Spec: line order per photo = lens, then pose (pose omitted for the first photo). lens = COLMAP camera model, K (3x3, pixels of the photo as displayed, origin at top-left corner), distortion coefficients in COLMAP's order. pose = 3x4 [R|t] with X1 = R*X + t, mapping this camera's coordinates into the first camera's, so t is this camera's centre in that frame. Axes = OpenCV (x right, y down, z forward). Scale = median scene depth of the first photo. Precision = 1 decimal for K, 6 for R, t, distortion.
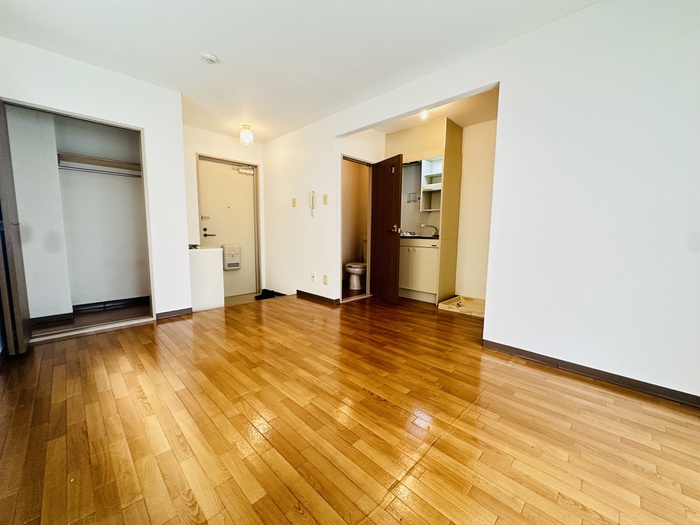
lens RADIAL K [[279.3, 0, 353.0], [0, 279.3, 261.8], [0, 0, 1]] dist [-0.002023, 0.000198]
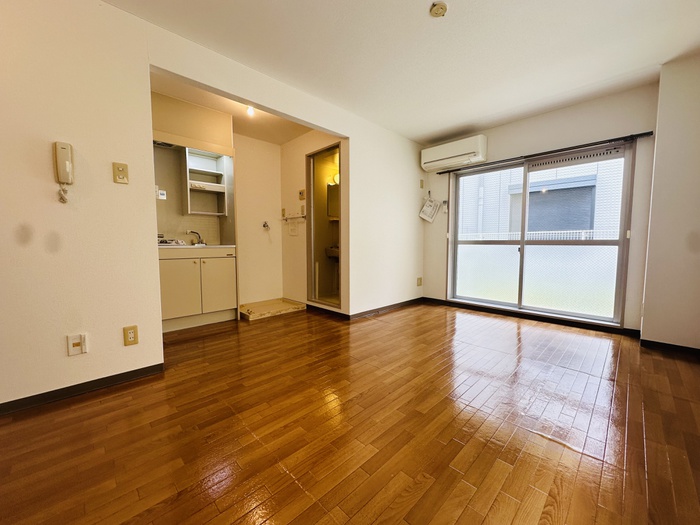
lens RADIAL K [[279.3, 0, 352.7], [0, 279.3, 261.2], [0, 0, 1]] dist [-0.002023, 0.000198]
pose [[0.021852, -0.078912, 0.996642, -0.663686], [0.110117, 0.991005, 0.076051, -0.070524], [-0.993678, 0.108085, 0.030345, 0.674447]]
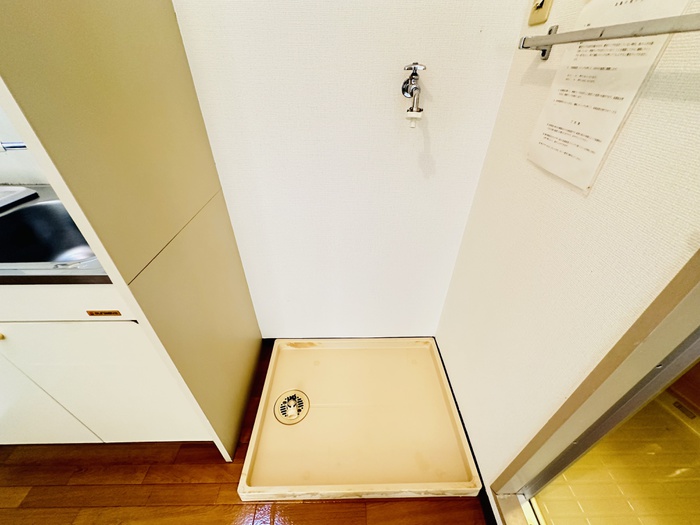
lens RADIAL K [[279.3, 0, 347.4], [0, 279.3, 260.8], [0, 0, 1]] dist [-0.002023, 0.000198]
pose [[0.722044, -0.406195, 0.560052, 0.362219], [0.075098, 0.850735, 0.520202, -0.180849], [-0.687759, -0.333550, 0.644773, 0.917602]]
